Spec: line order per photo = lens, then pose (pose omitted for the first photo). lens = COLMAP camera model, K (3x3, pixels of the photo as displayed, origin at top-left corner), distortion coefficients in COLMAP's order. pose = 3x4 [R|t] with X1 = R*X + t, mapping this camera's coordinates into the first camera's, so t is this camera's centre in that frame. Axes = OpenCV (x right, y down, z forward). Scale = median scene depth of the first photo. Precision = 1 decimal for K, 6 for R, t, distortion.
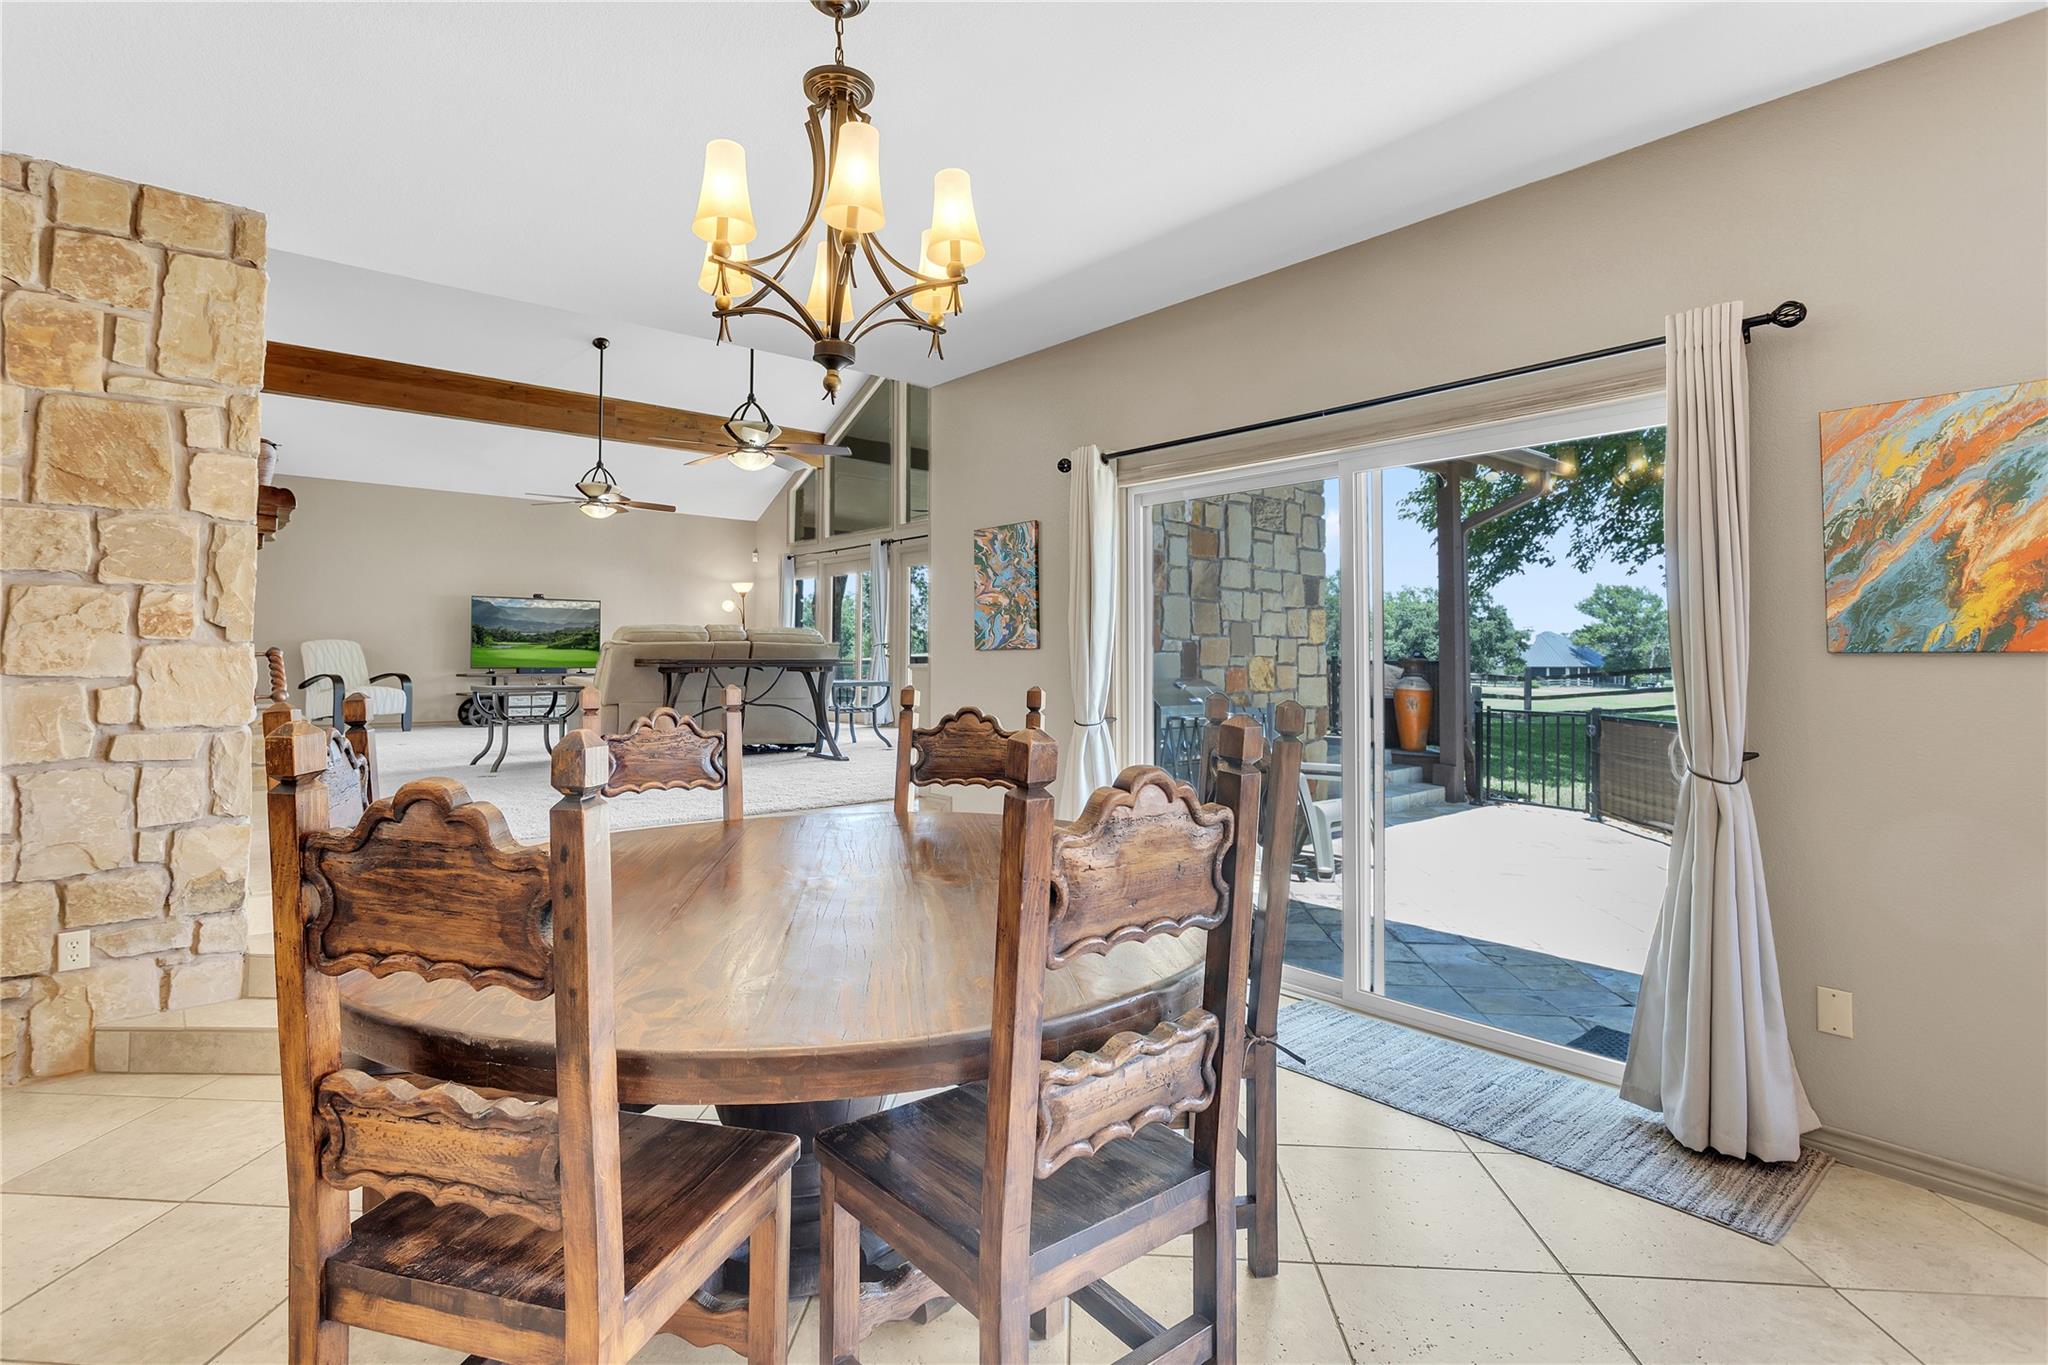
lens RADIAL K [[1003.5, 0, 1020.9], [0, 1003.5, 616.1], [0, 0, 1]] dist [-0.013146, 0.005273]
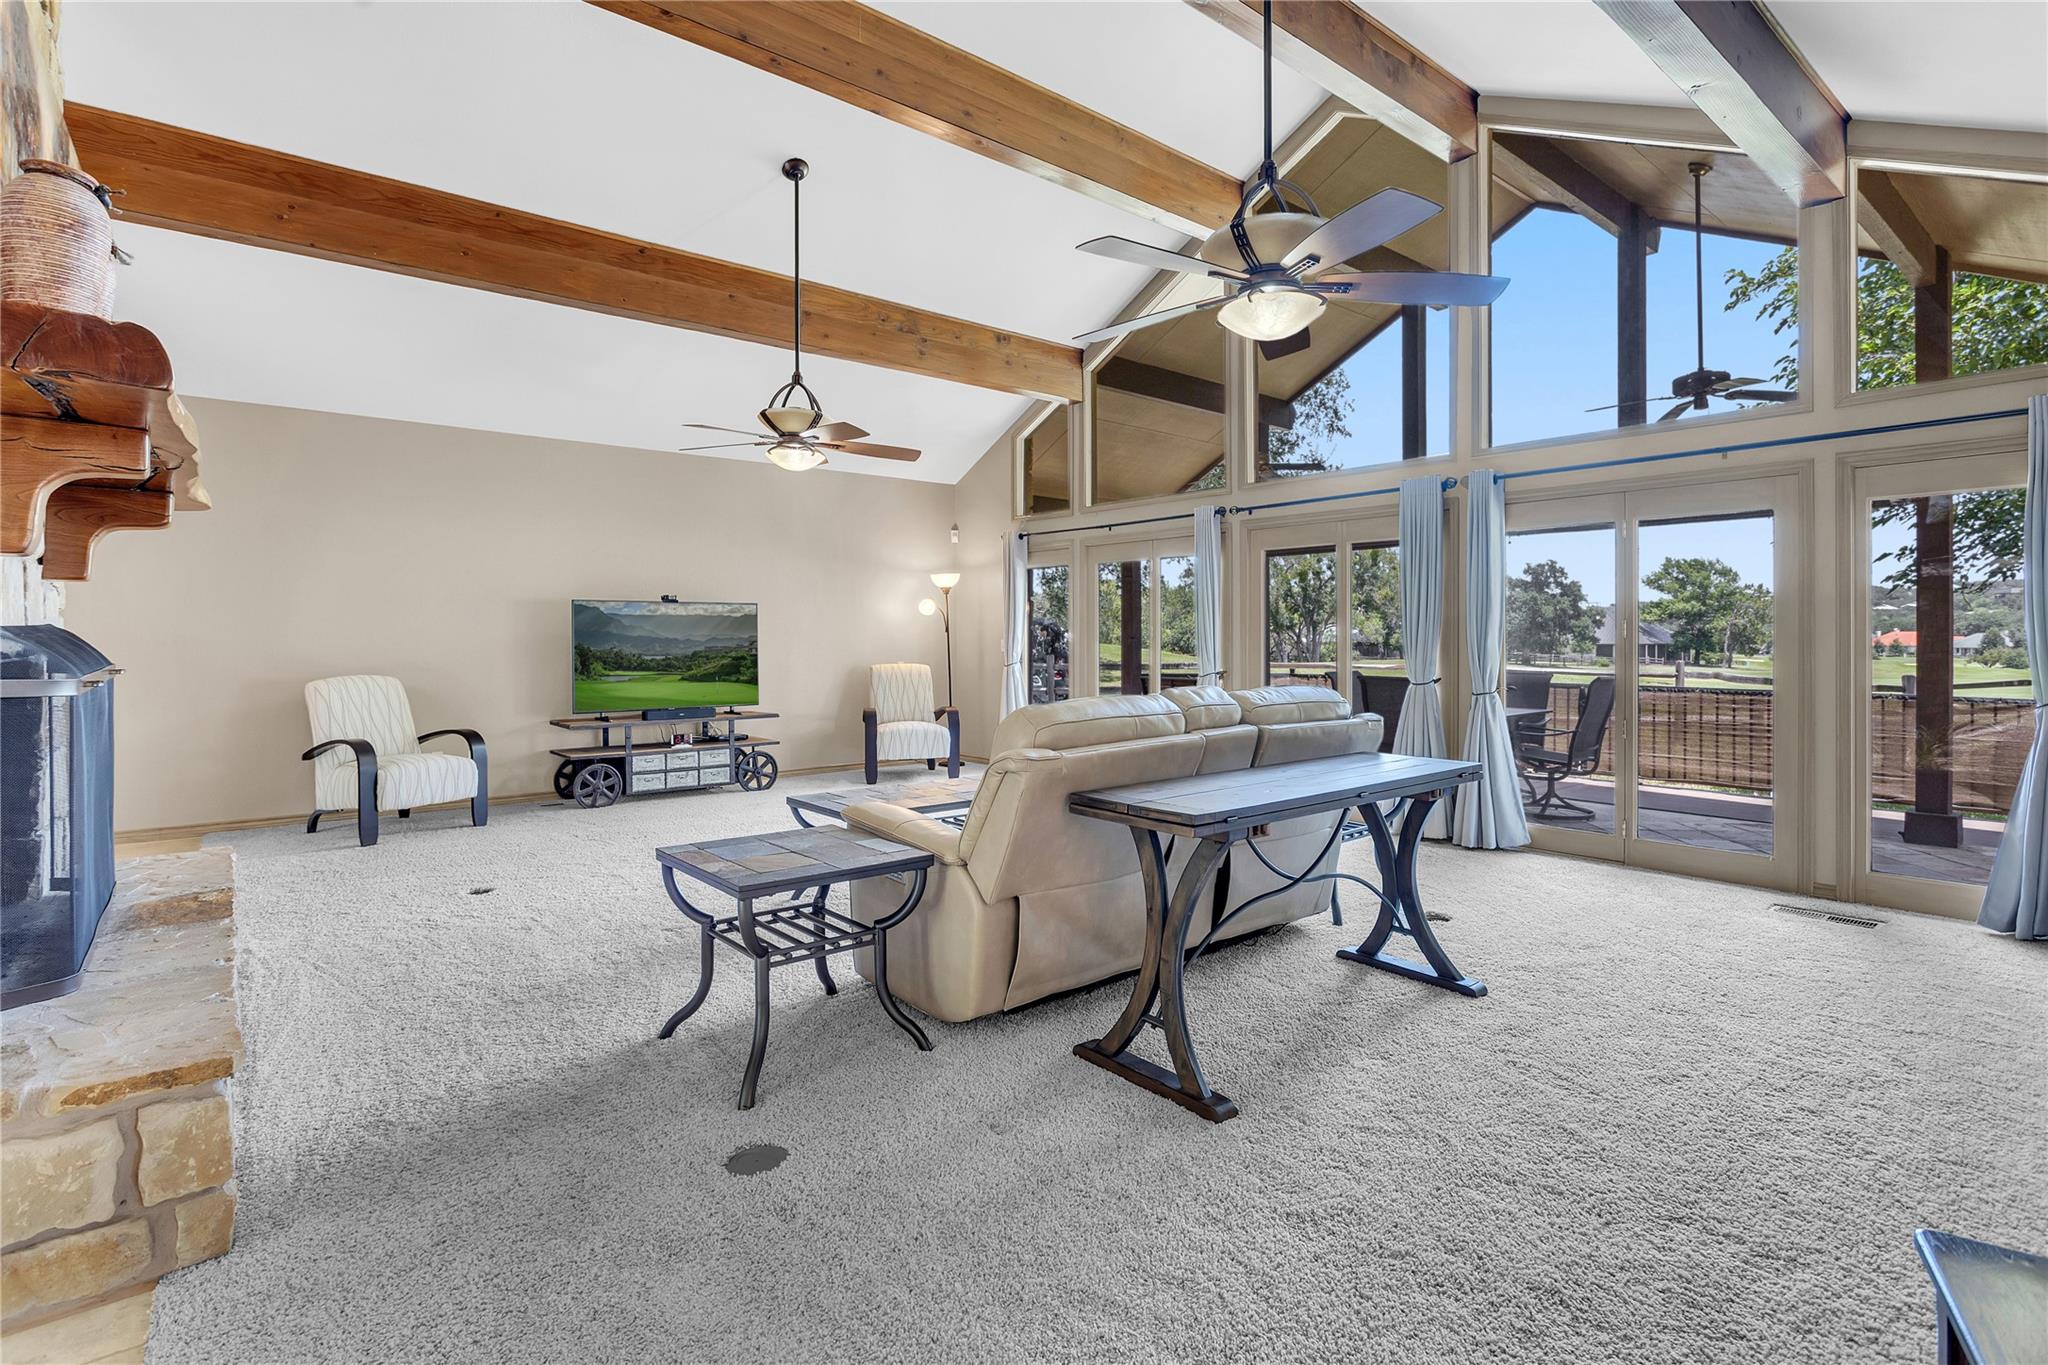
lens RADIAL K [[1003.5, 0, 1039.8], [0, 1003.5, 631.5], [0, 0, 1]] dist [-0.013146, 0.005273]
pose [[0.999783, -0.003978, -0.020468, -0.242990], [0.004766, 0.999244, 0.038578, -0.023947], [0.020299, -0.038668, 0.999046, 0.375524]]
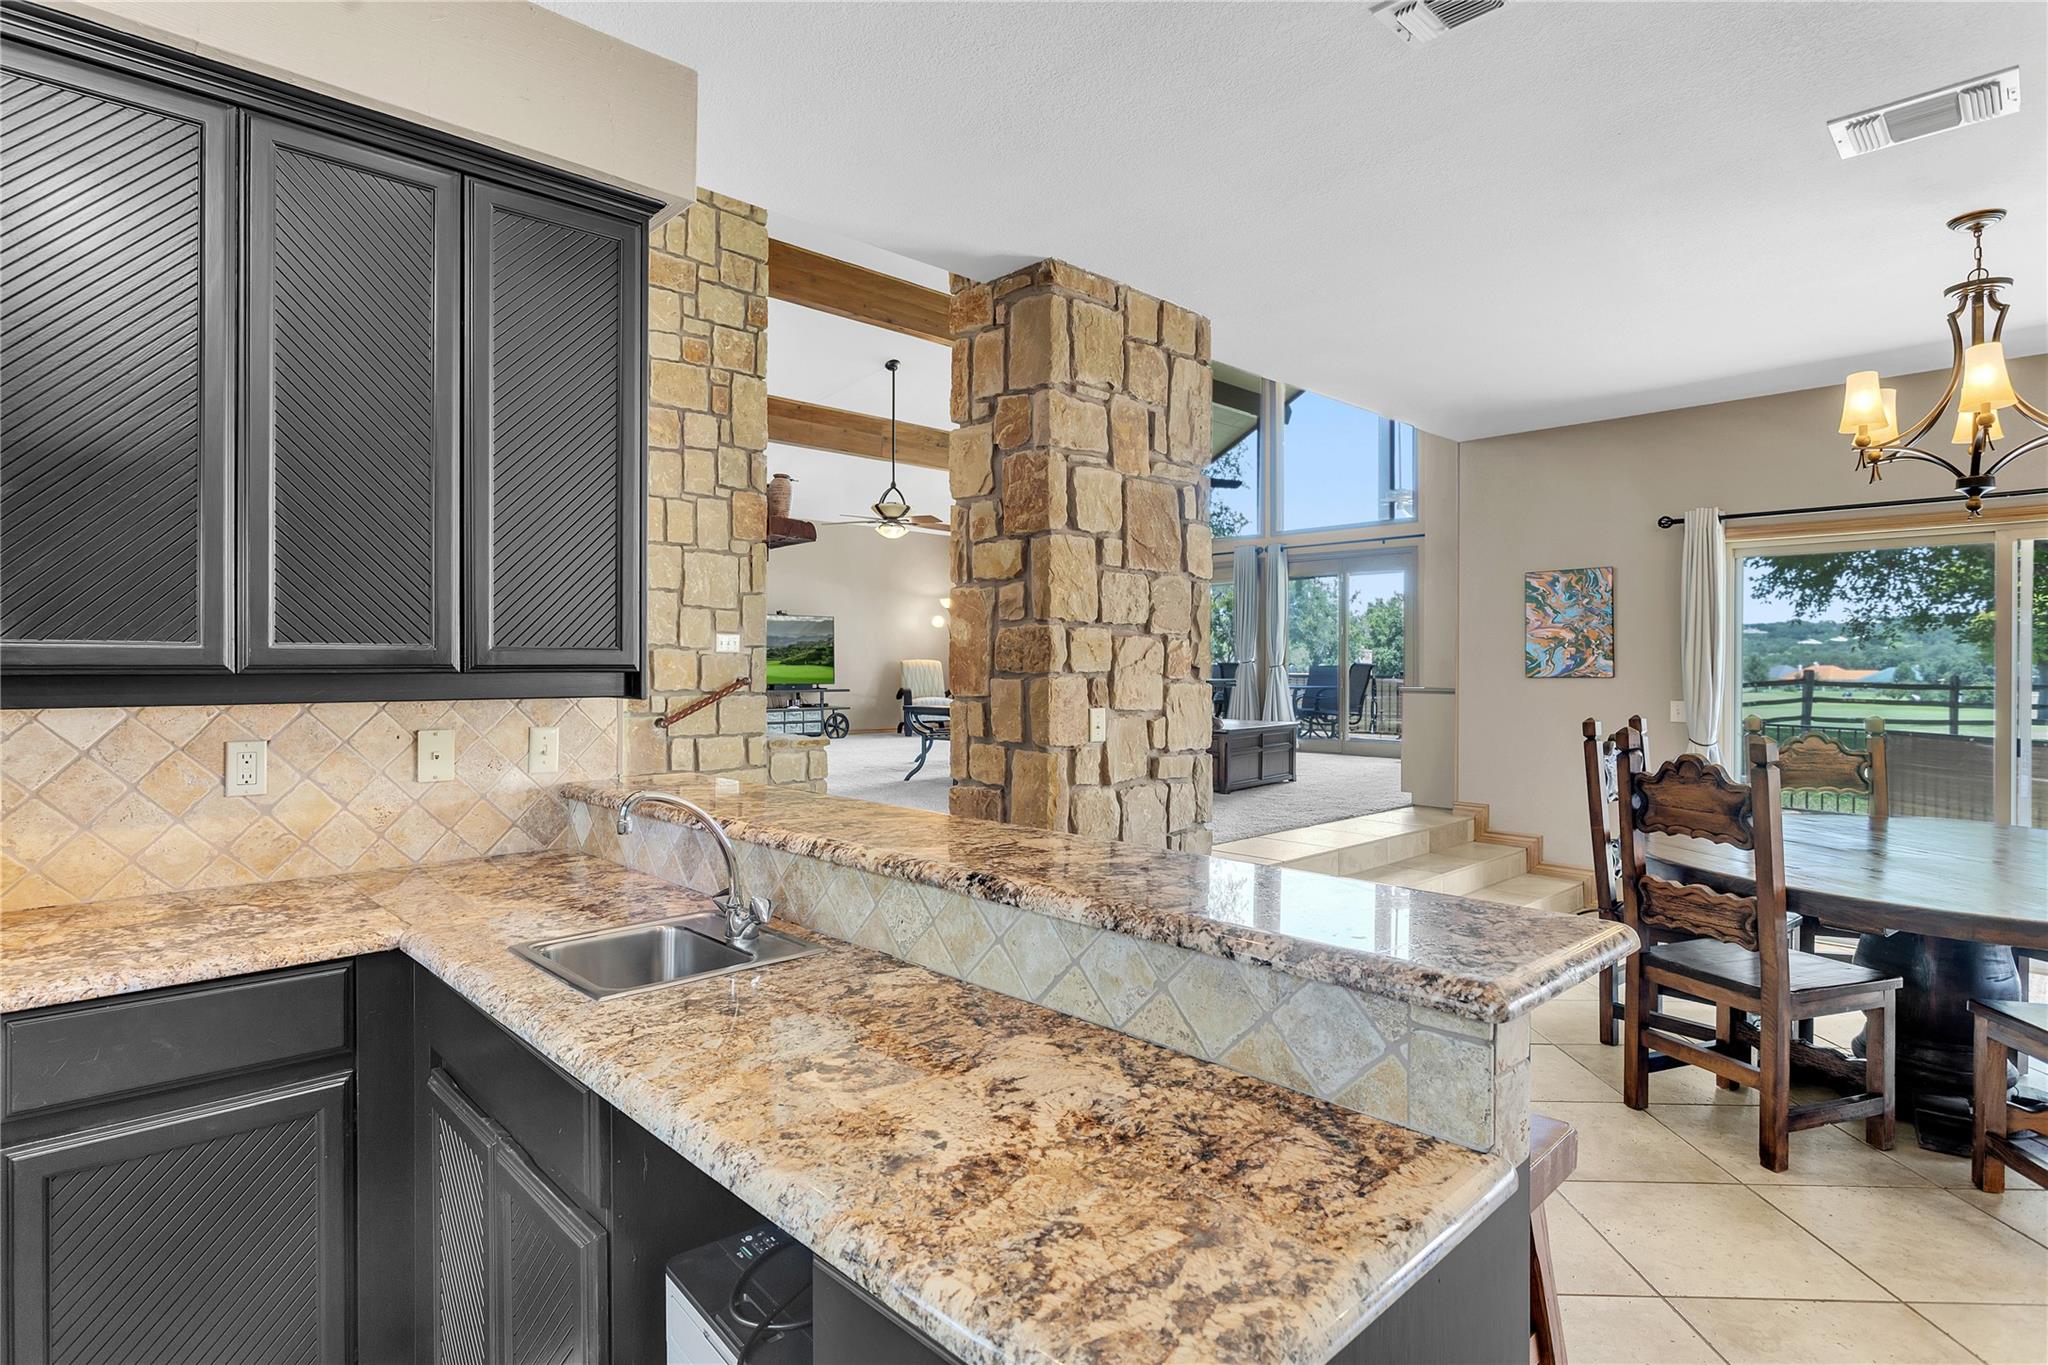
lens RADIAL K [[1054.7, 0, 1031.1], [0, 1054.7, 681.1], [0, 0, 1]] dist [-0.014158, -0.000162]
pose [[0.999109, -0.000070, 0.042196, -0.295713], [-0.002311, 0.998407, 0.056368, -0.012777], [-0.042132, -0.056415, 0.997518, -0.076472]]
